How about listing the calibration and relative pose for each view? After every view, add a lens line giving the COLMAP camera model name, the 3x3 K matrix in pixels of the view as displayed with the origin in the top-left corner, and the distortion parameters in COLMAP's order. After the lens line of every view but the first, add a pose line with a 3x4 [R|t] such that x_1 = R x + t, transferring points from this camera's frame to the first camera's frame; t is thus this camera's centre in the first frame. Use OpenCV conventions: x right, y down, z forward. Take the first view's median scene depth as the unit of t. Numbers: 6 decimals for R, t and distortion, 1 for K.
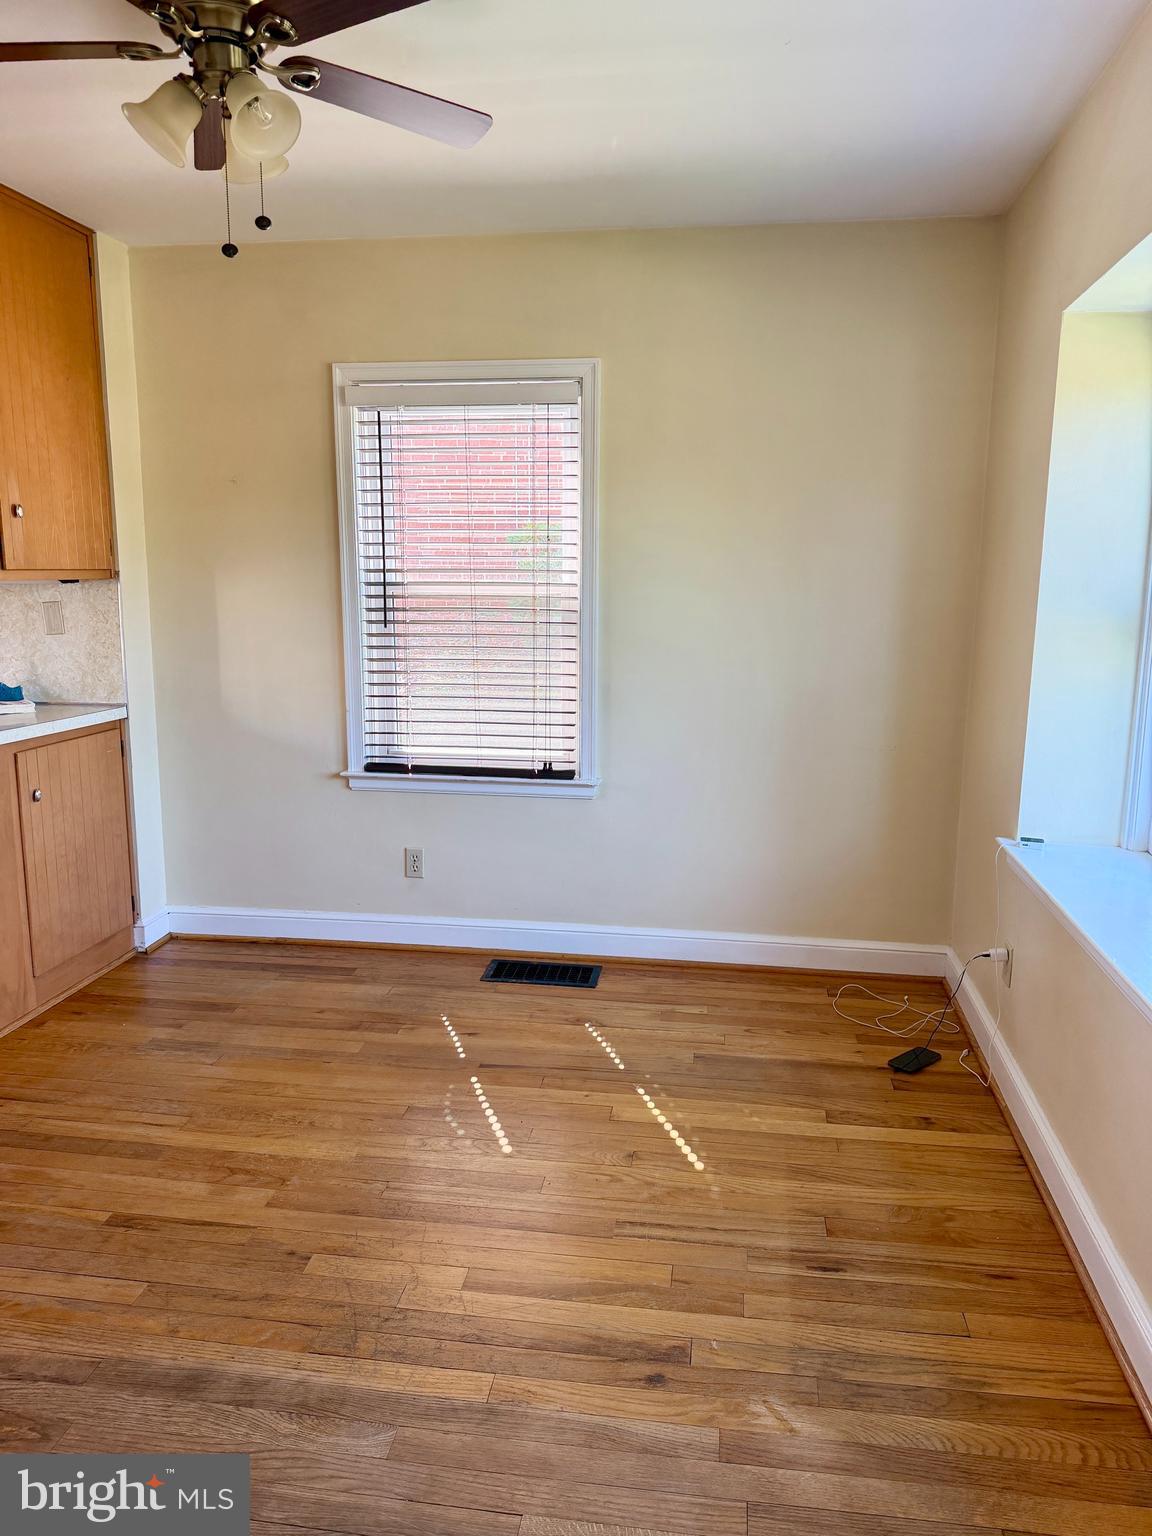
lens RADIAL K [[1070.1, 0, 586.0], [0, 1070.1, 760.8], [0, 0, 1]] dist [0.081343, -0.108691]
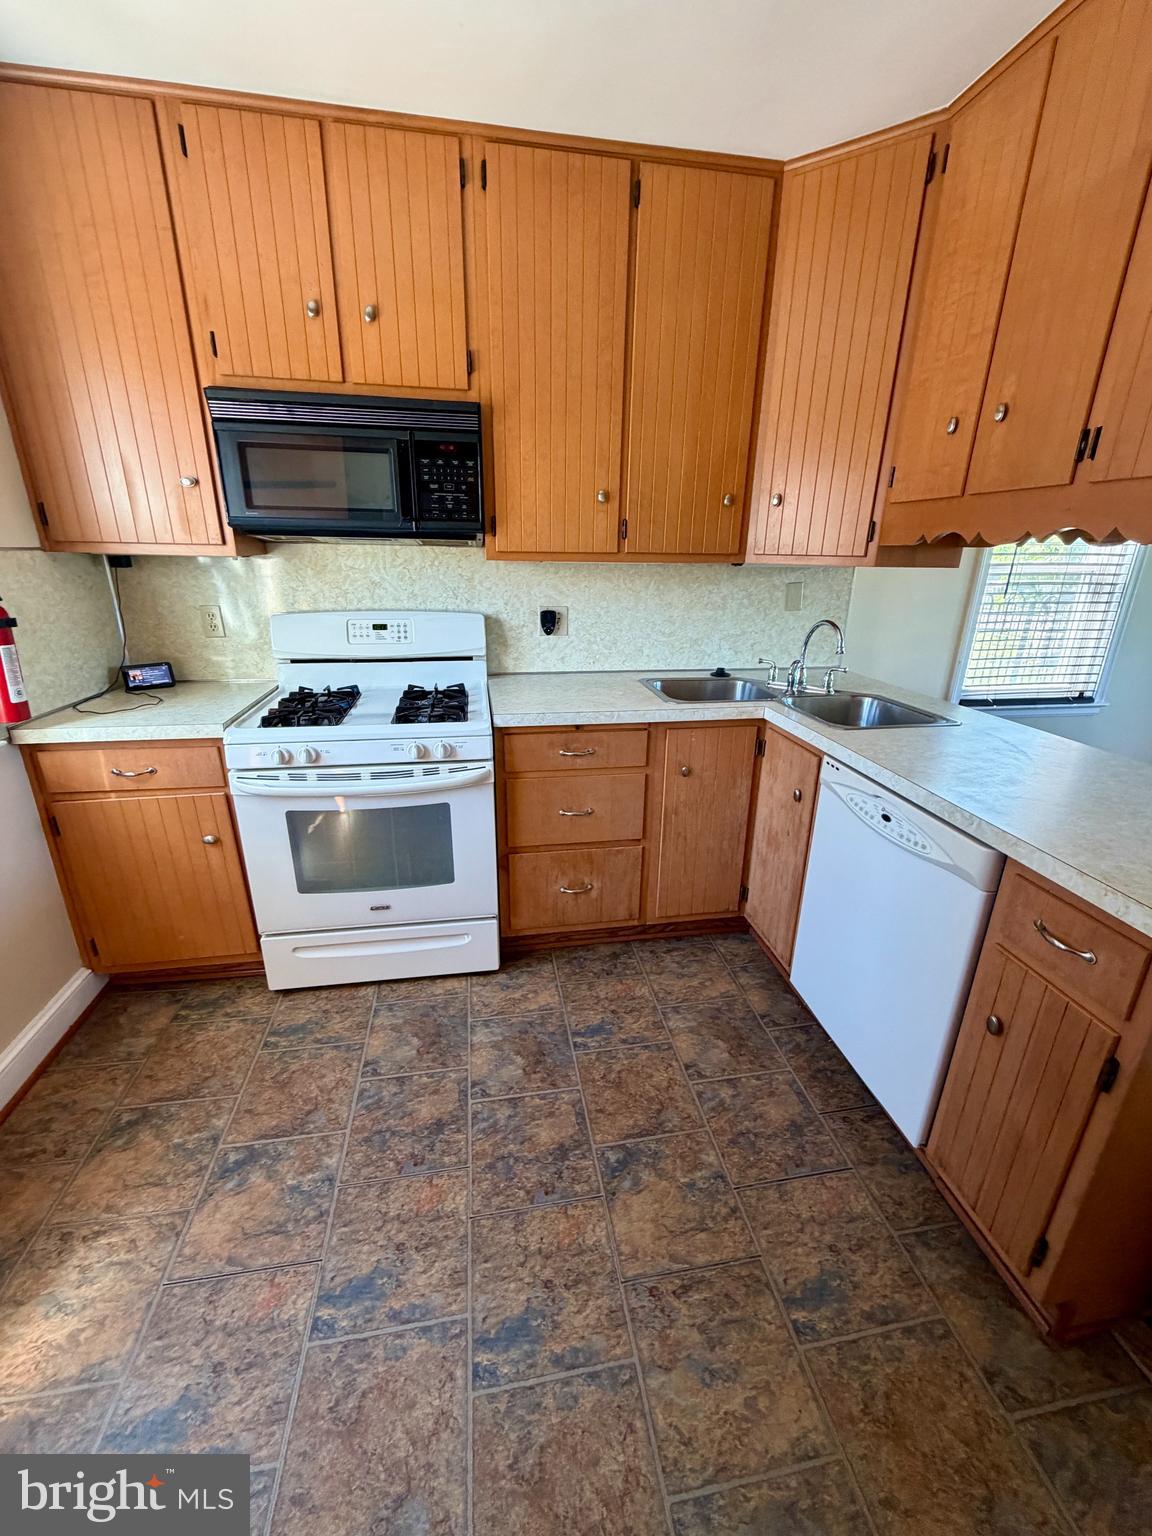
lens RADIAL K [[613.8, 0, 578.7], [0, 613.8, 765.0], [0, 0, 1]] dist [-0.000038, 0.000292]
pose [[0.949776, -0.099907, 0.296552, -1.179383], [0.048103, 0.983015, 0.177111, -0.101679], [-0.309210, -0.153951, 0.938450, 0.520674]]
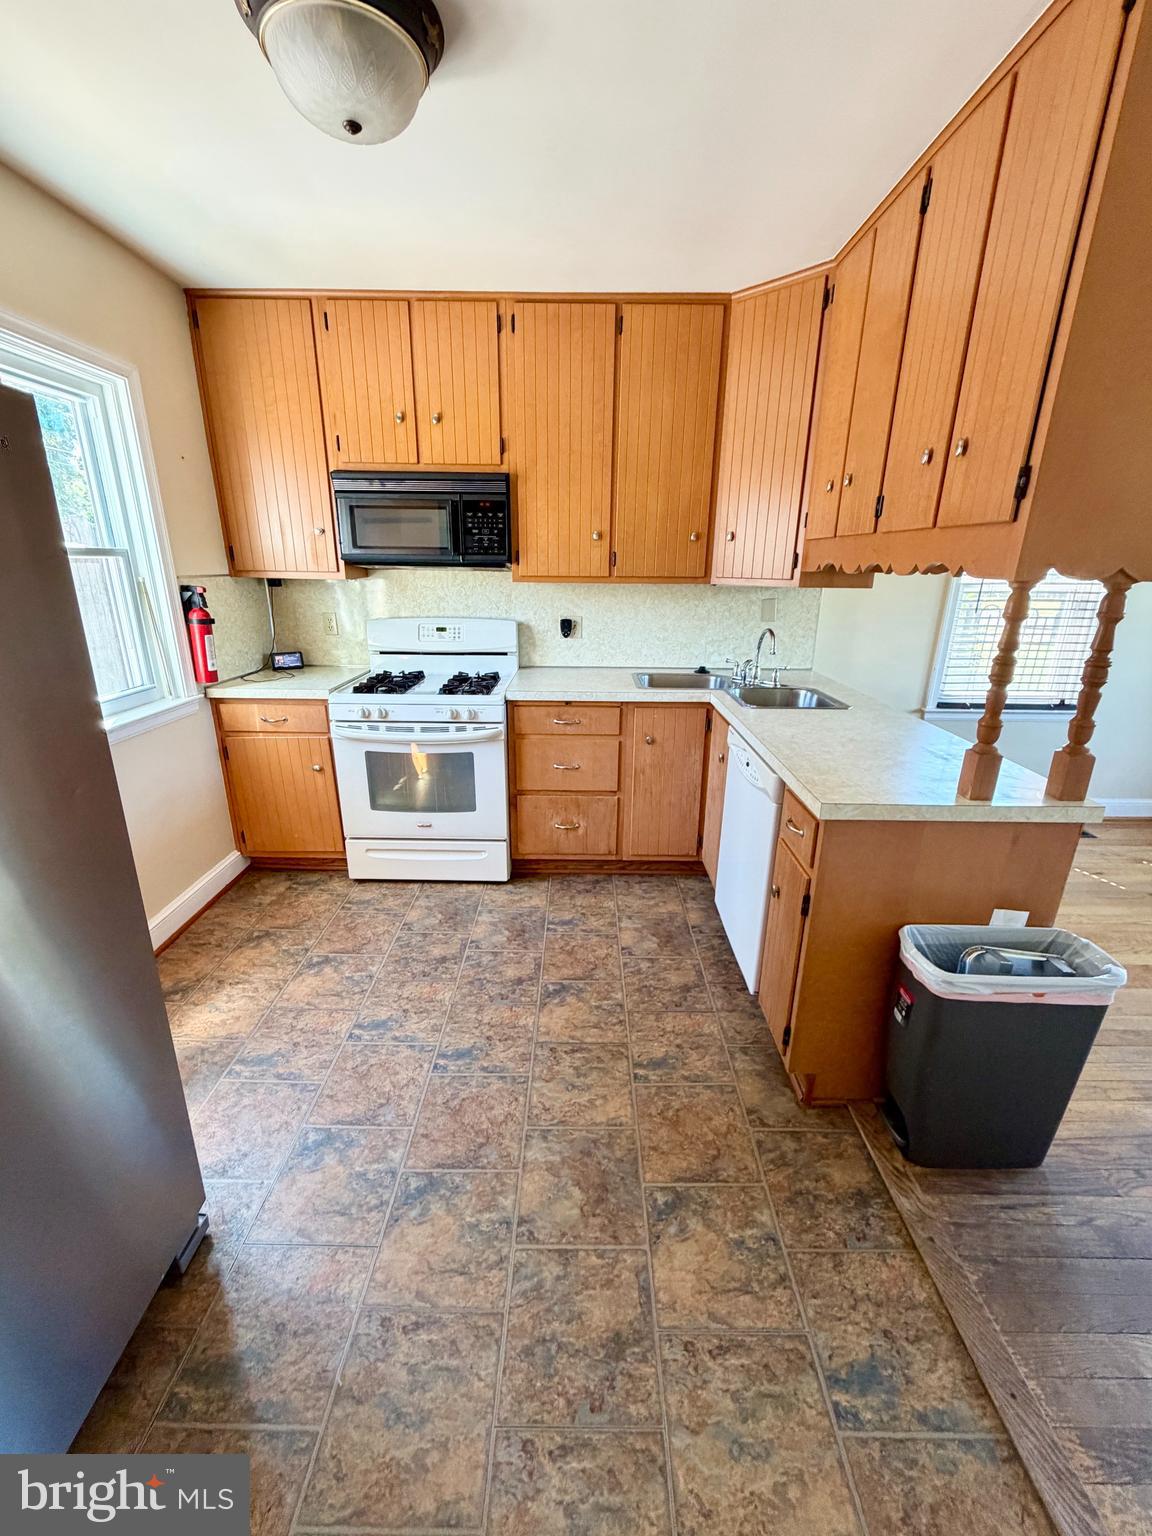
lens RADIAL K [[613.8, 0, 578.7], [0, 613.8, 765.1], [0, 0, 1]] dist [-0.000038, 0.000292]
pose [[0.989834, -0.044300, 0.135149, -1.092348], [0.023612, 0.988251, 0.151005, -0.071302], [-0.140250, -0.146279, 0.979251, 0.248019]]
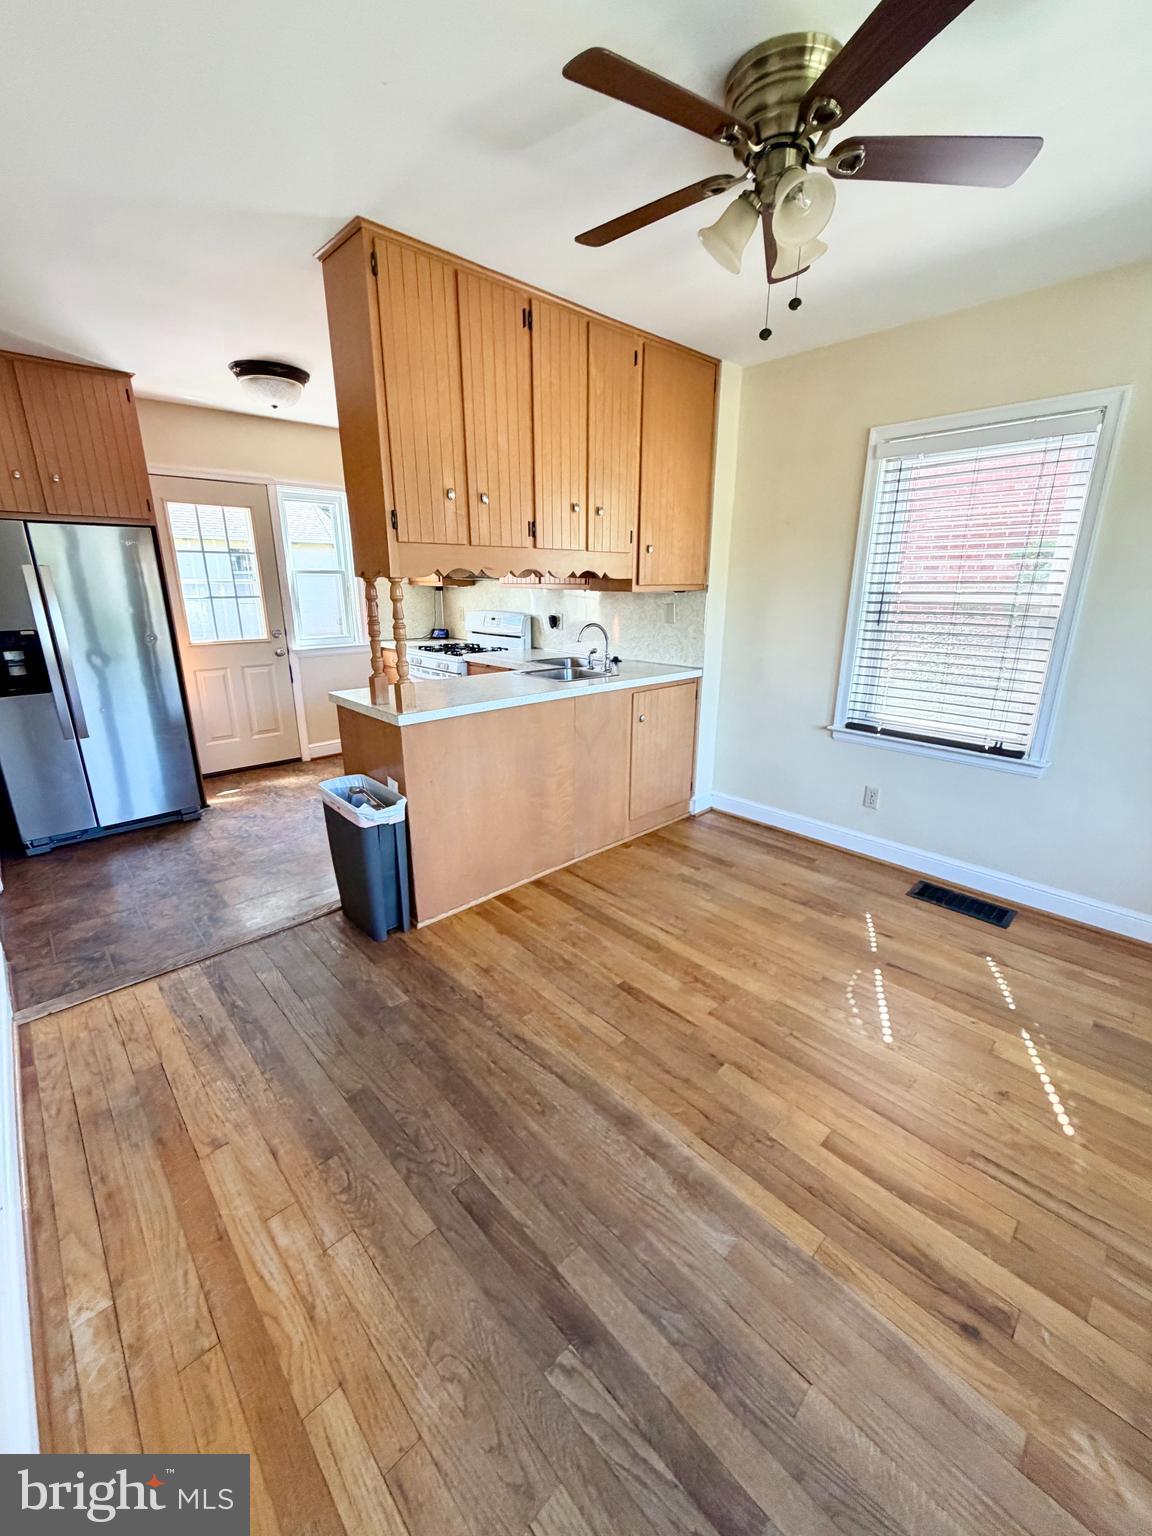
lens RADIAL K [[613.8, 0, 578.9], [0, 613.8, 764.2], [0, 0, 1]] dist [-0.000038, 0.000292]
pose [[0.783058, 0.173078, -0.597382, 0.015195], [-0.102041, 0.983236, 0.151113, -0.038690], [0.613521, -0.057373, 0.787591, 0.180014]]
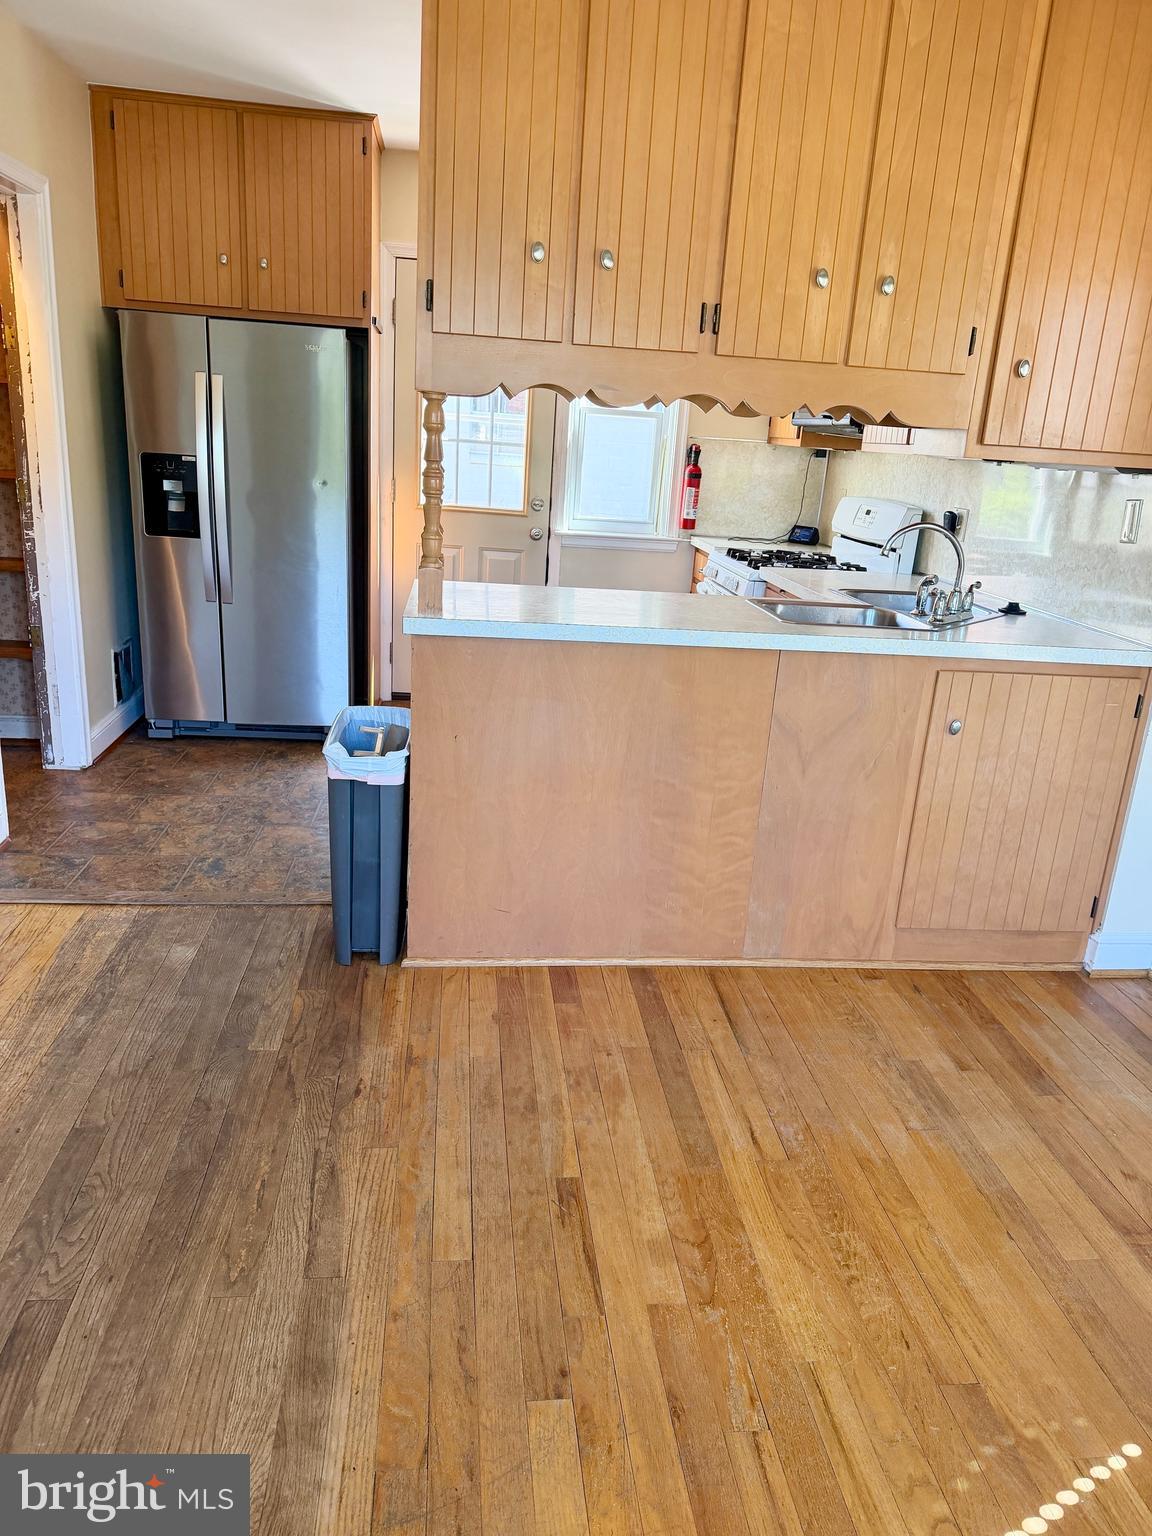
lens RADIAL K [[1070.1, 0, 584.5], [0, 1070.1, 768.8], [0, 0, 1]] dist [0.081343, -0.108691]
pose [[0.253046, 0.294249, -0.921621, 0.212050], [-0.227095, 0.944074, 0.239065, -0.079658], [0.940423, 0.148801, 0.305717, 0.543822]]
